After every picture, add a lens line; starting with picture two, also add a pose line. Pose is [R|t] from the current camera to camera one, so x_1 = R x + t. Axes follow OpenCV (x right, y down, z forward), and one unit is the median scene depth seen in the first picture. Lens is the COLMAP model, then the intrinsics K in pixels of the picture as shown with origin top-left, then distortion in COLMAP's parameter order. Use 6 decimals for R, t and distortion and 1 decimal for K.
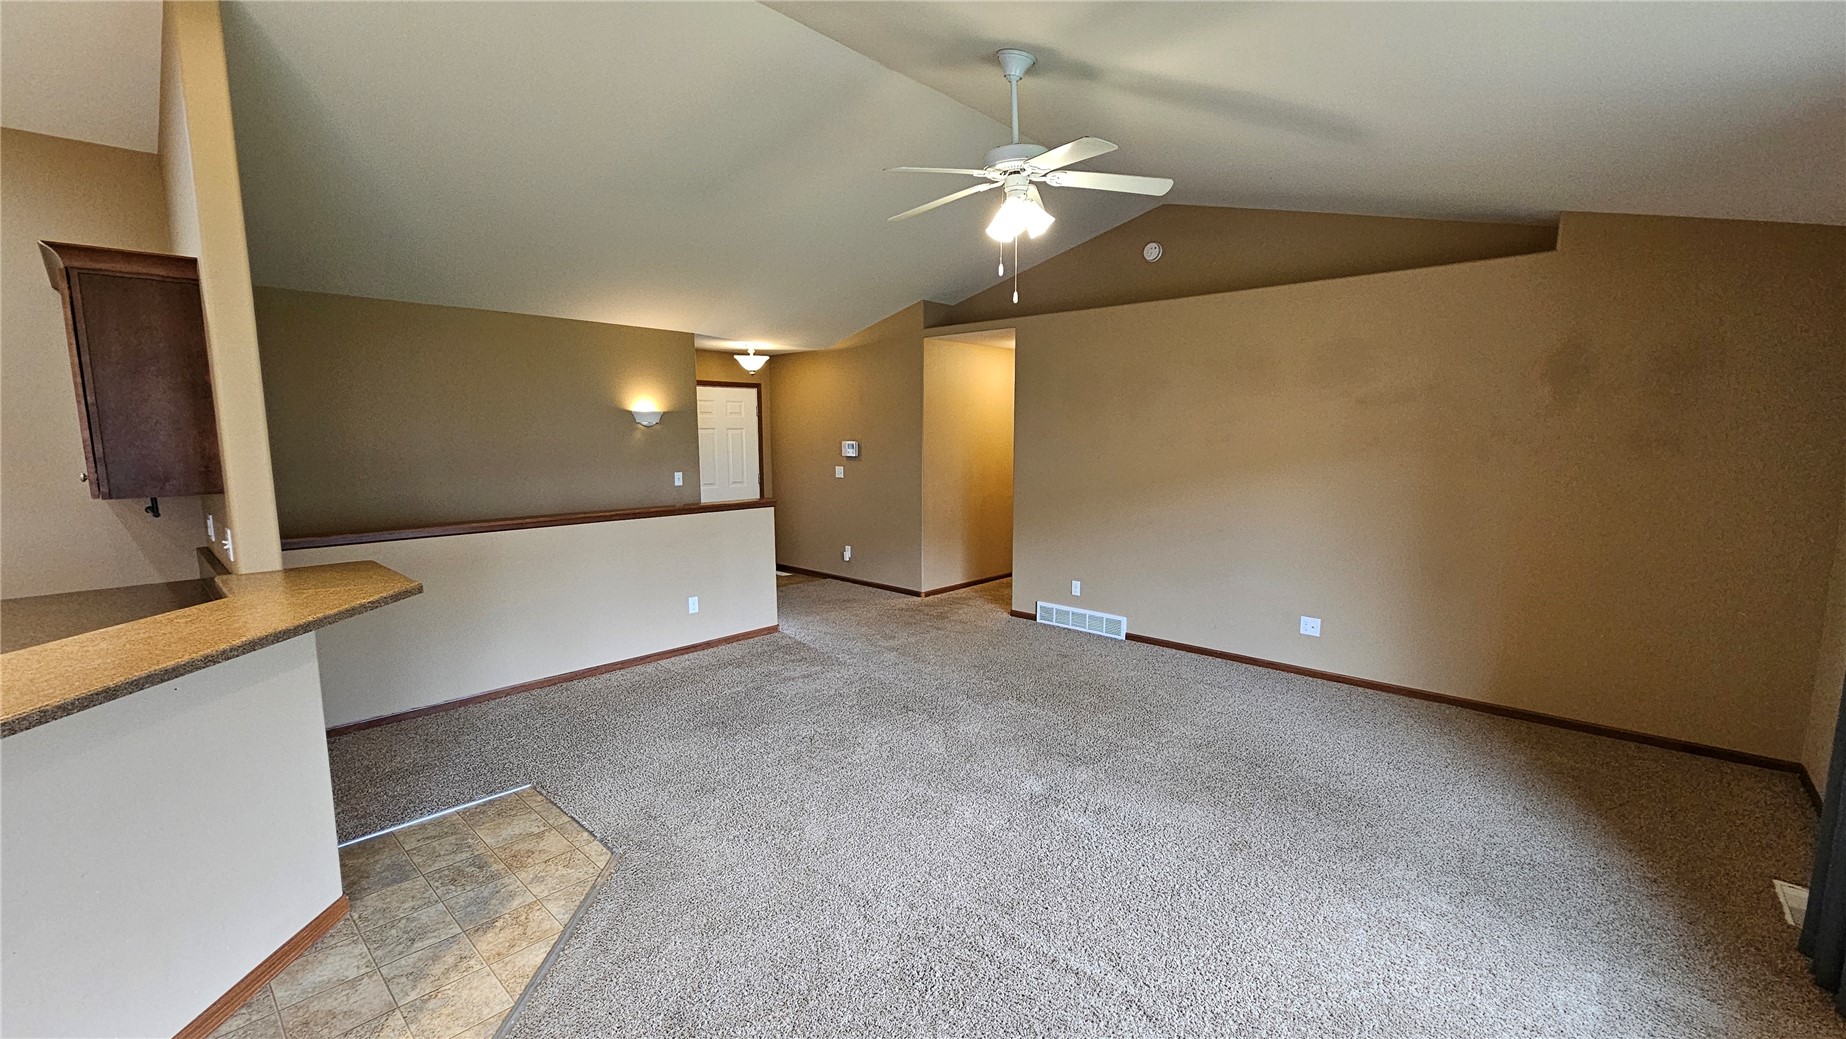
lens RADIAL K [[754.8, 0, 915.3], [0, 754.8, 524.5], [0, 0, 1]] dist [0.000790, -0.001861]
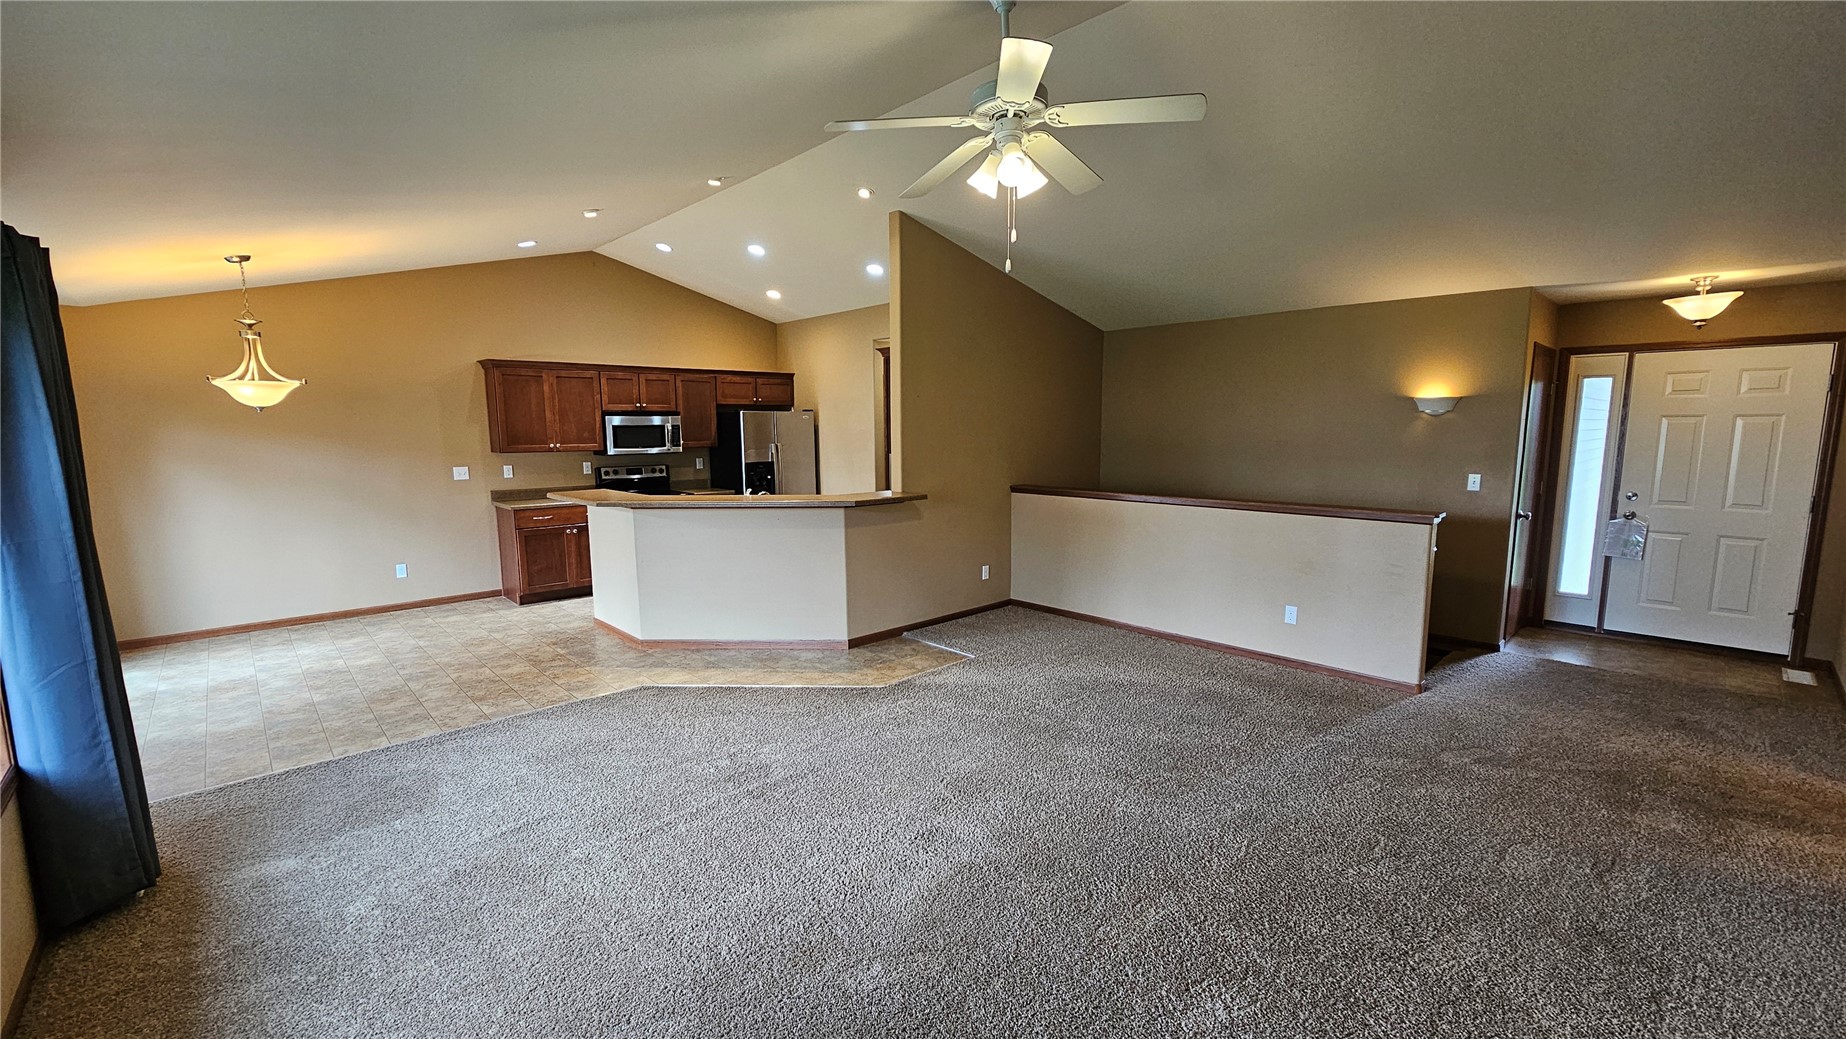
lens RADIAL K [[754.8, 0, 926.9], [0, 754.8, 527.3], [0, 0, 1]] dist [0.000790, -0.001861]
pose [[-0.063075, 0.140825, -0.988023, 1.100566], [-0.113098, 0.982608, 0.147274, -0.145011], [0.991580, 0.121033, -0.046051, 1.063440]]
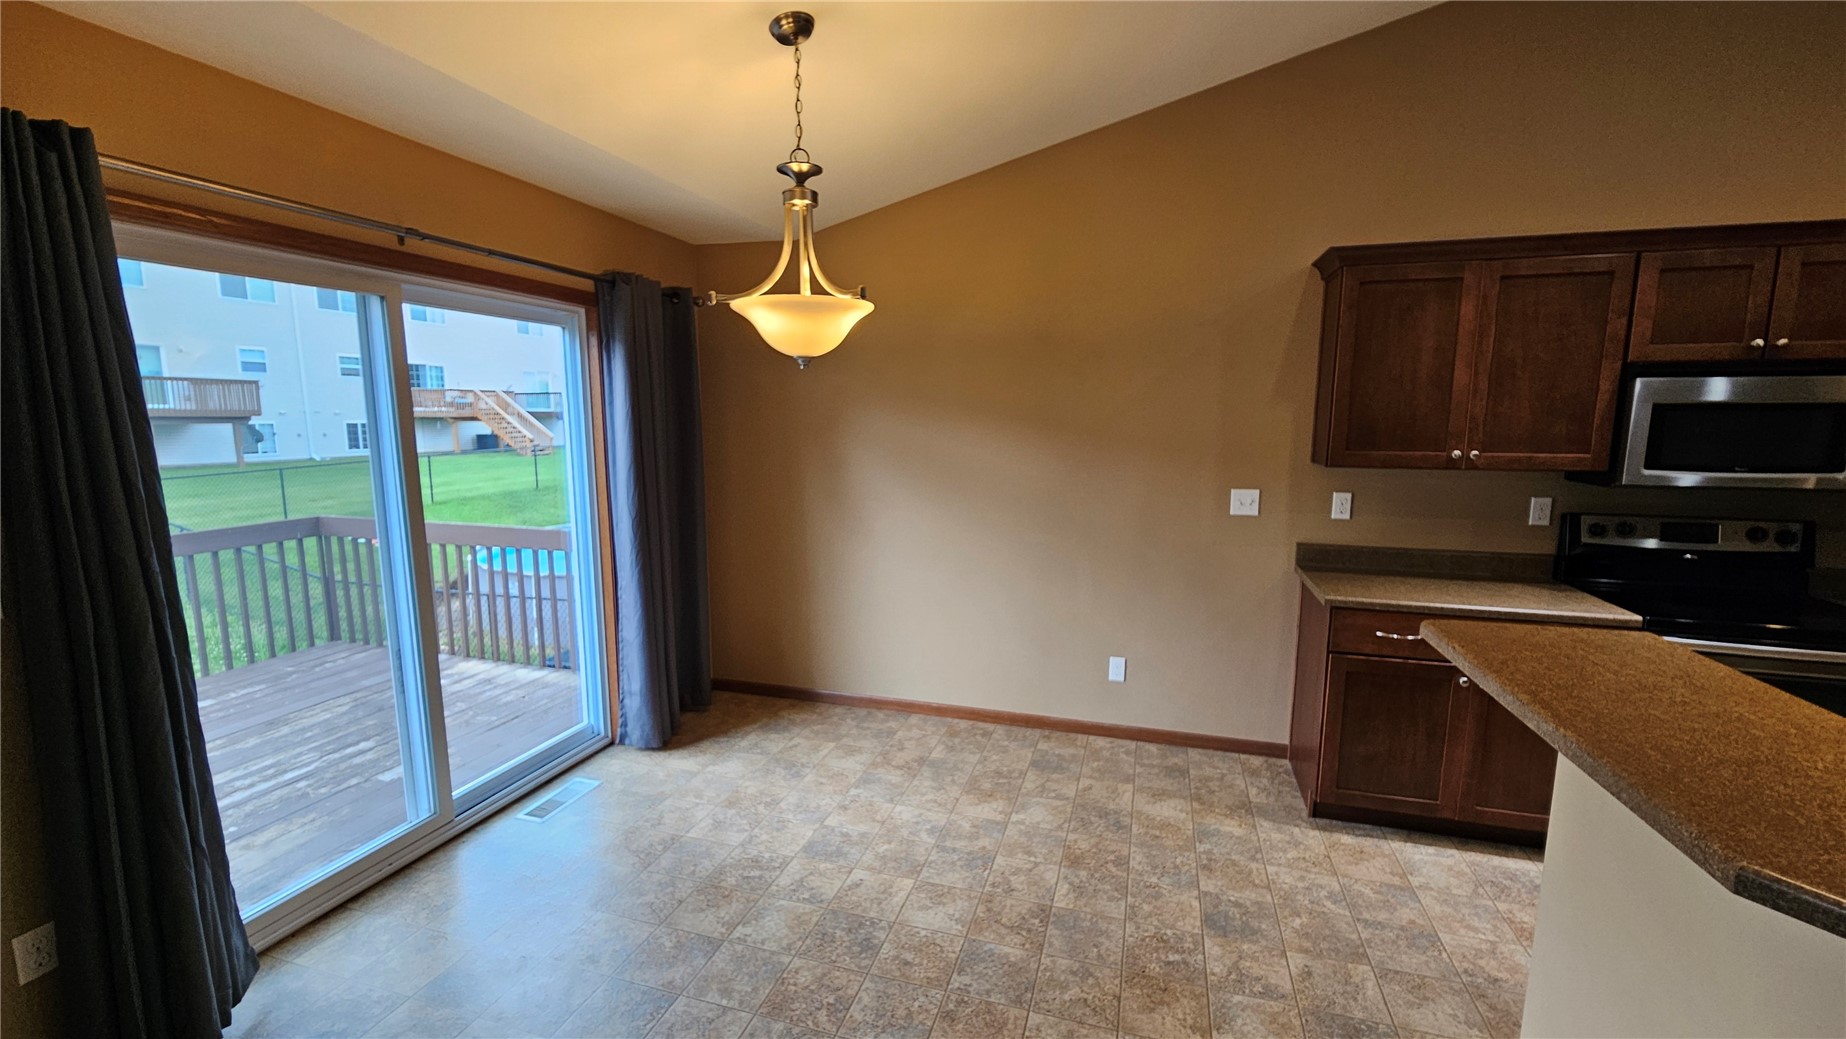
lens RADIAL K [[754.8, 0, 925.4], [0, 754.8, 529.5], [0, 0, 1]] dist [0.000790, -0.001861]
pose [[-0.899371, 0.067619, -0.431926, -0.158128], [-0.048836, 0.966245, 0.252954, -0.033152], [0.434451, 0.248593, -0.865710, 0.326928]]
